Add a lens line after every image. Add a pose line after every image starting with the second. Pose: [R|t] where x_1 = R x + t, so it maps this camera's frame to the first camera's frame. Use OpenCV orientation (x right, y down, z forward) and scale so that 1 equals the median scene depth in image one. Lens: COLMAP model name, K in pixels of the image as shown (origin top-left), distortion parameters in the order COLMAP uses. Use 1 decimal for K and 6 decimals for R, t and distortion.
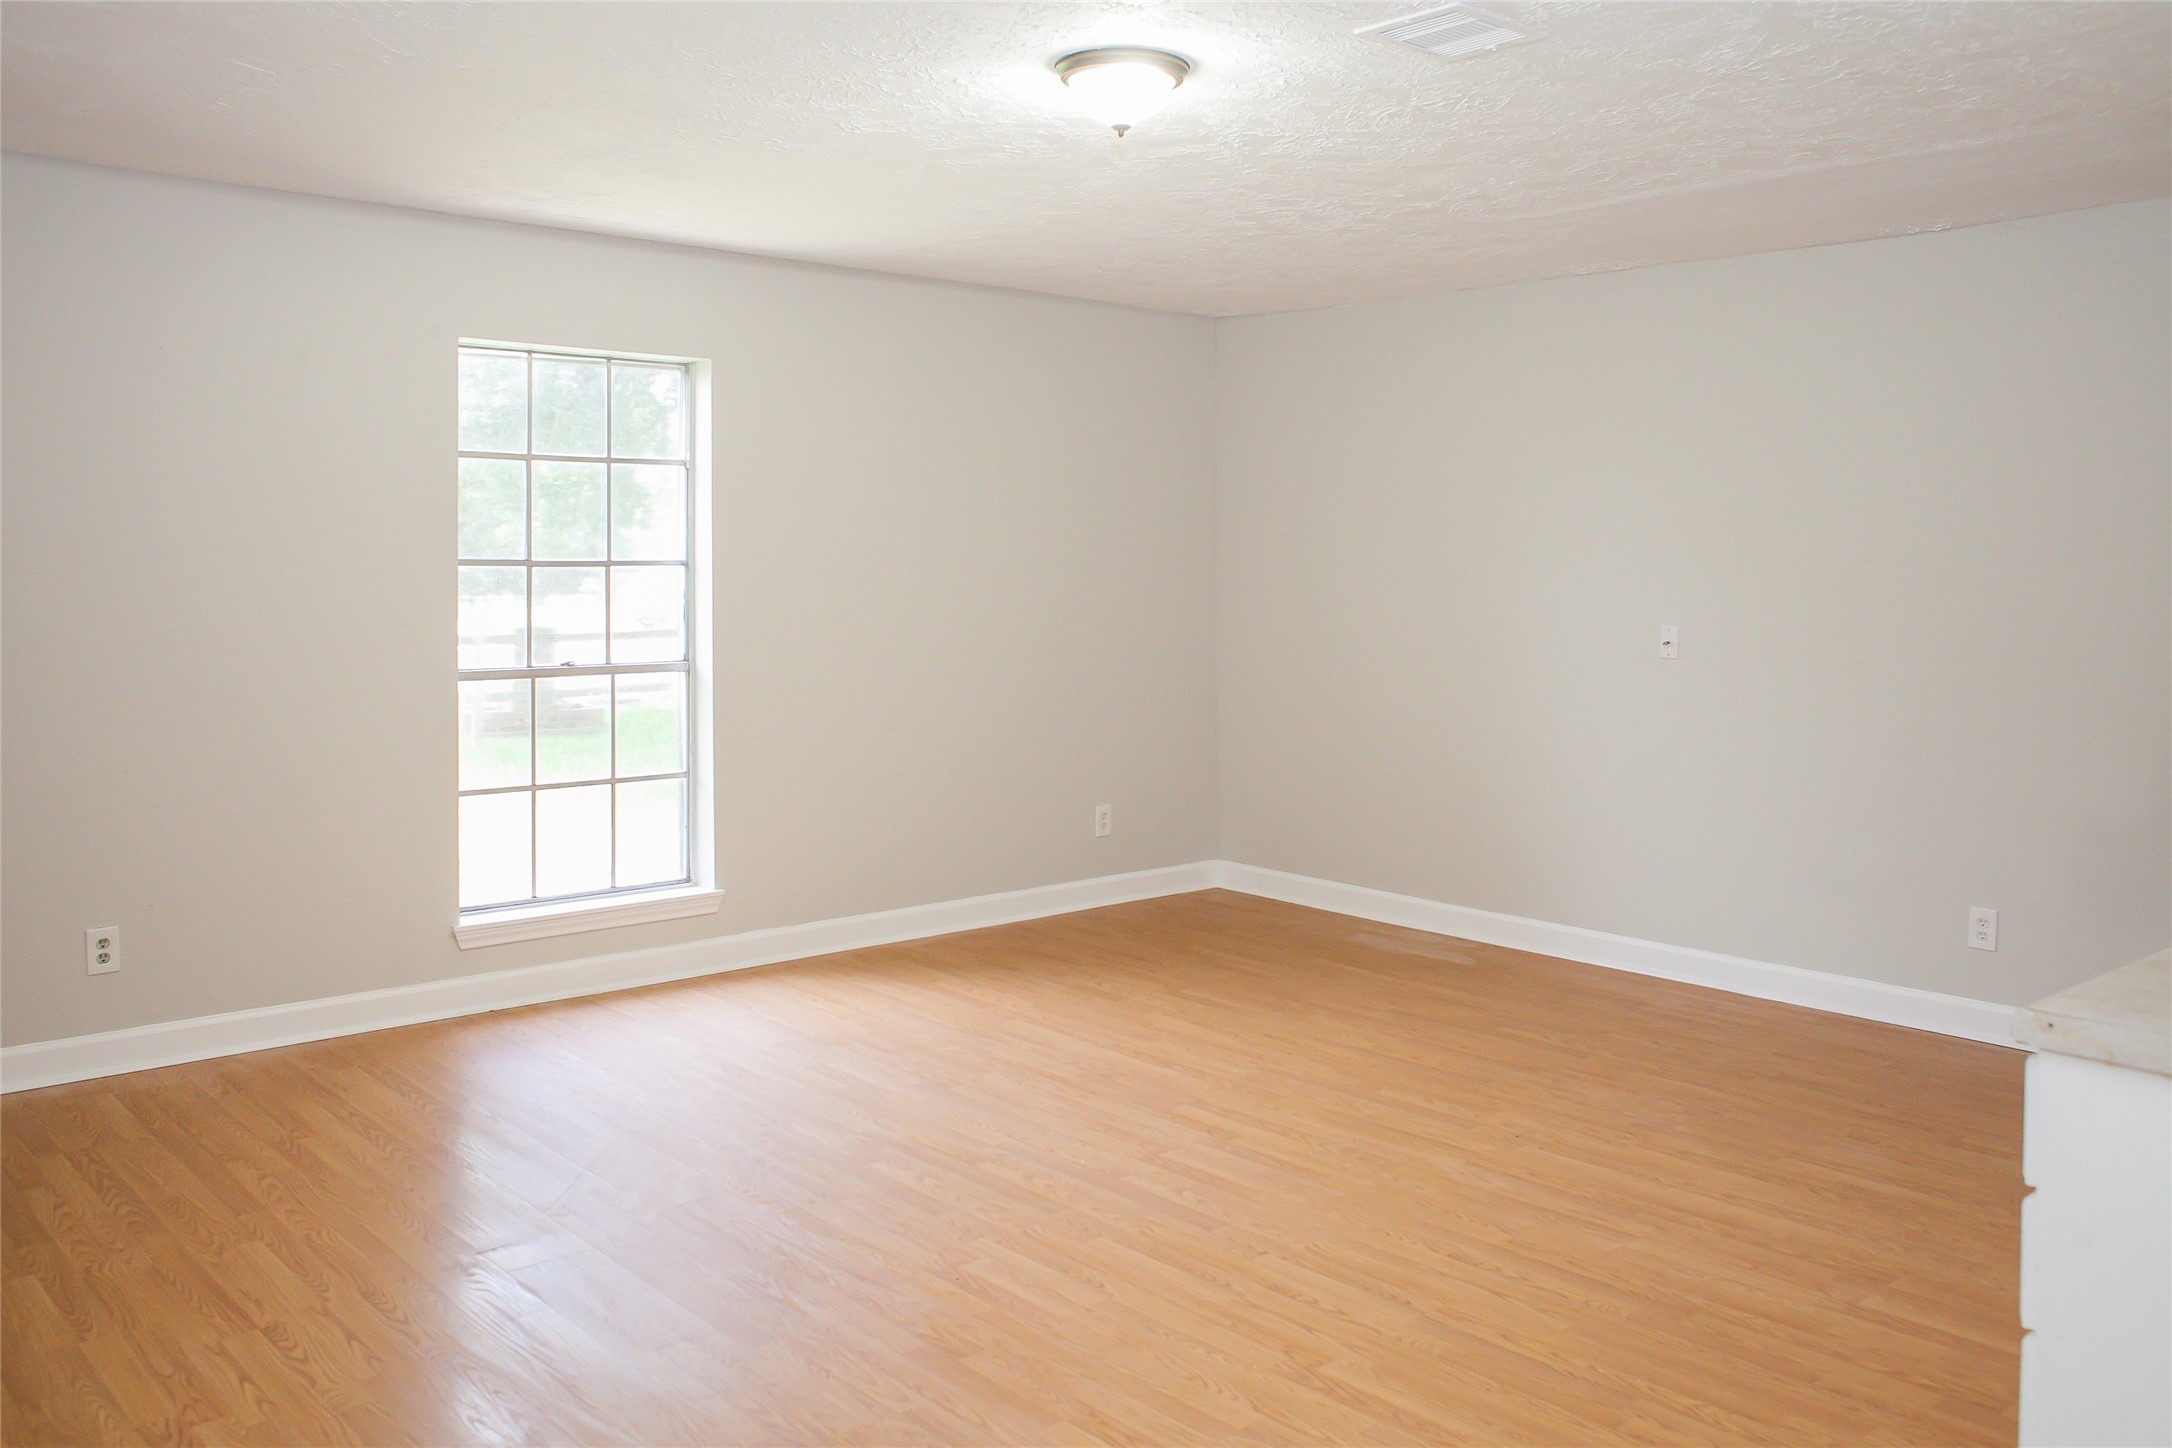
lens RADIAL K [[1786.3, 0, 1074.8], [0, 1786.3, 687.8], [0, 0, 1]] dist [-0.084914, 0.142990]
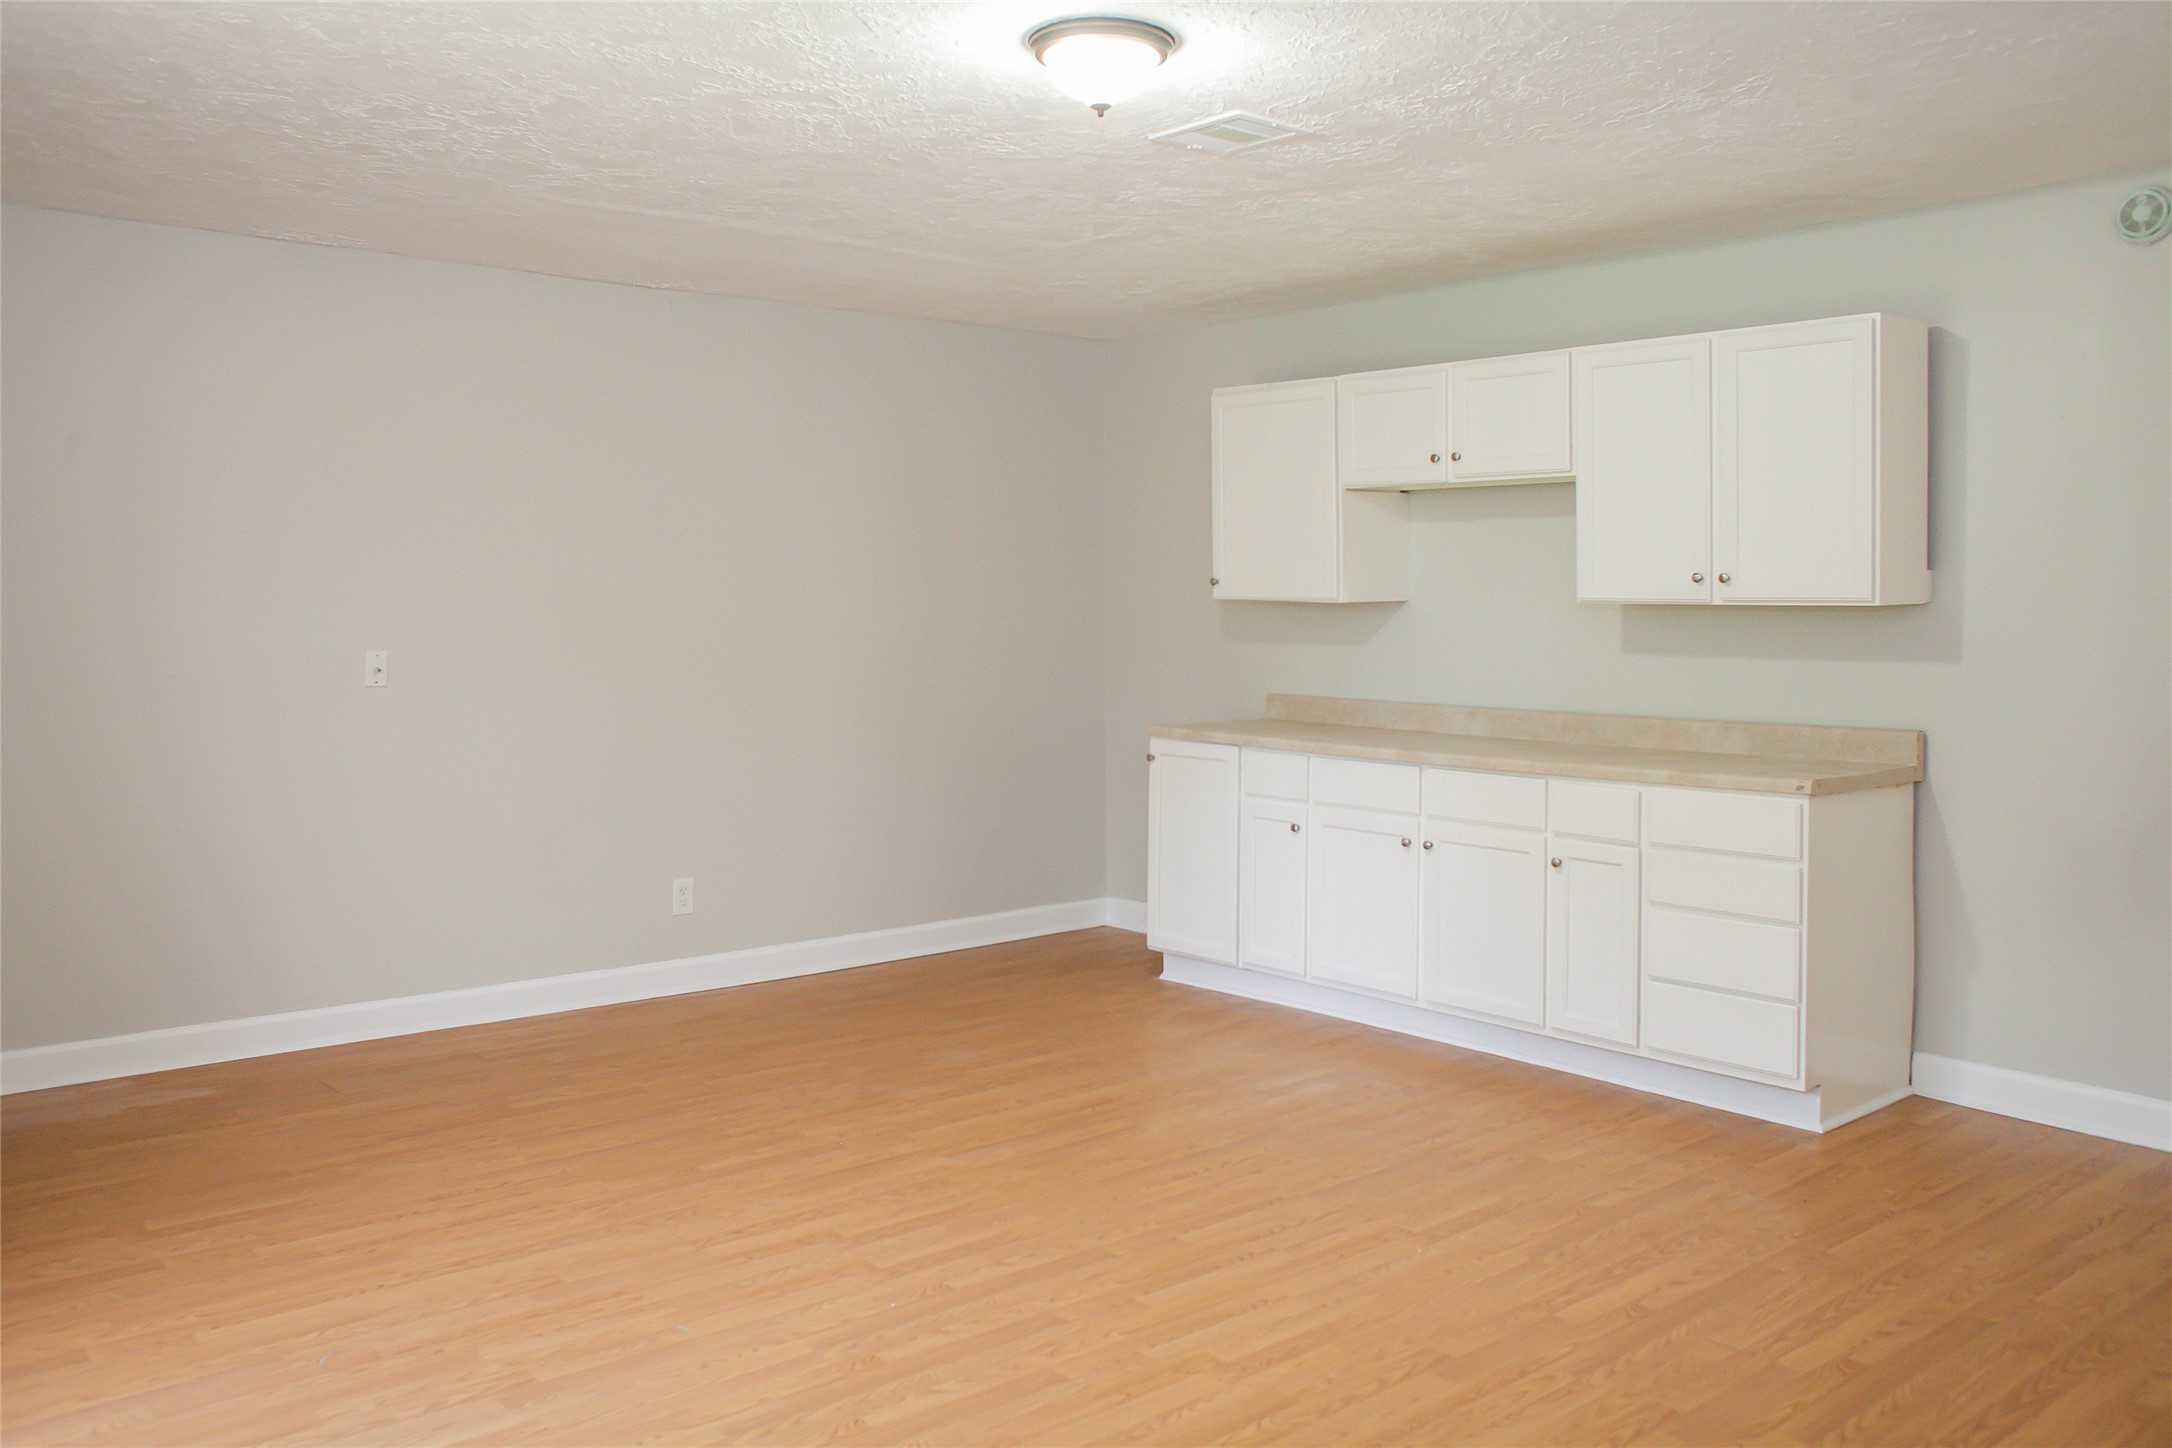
lens RADIAL K [[1786.3, 0, 1074.8], [0, 1786.3, 687.8], [0, 0, 1]] dist [-0.084914, 0.142990]
pose [[0.006490, -0.052283, 0.998611, -0.819858], [0.069974, 0.996208, 0.051702, -0.054728], [-0.997528, 0.069542, 0.010124, 0.914618]]
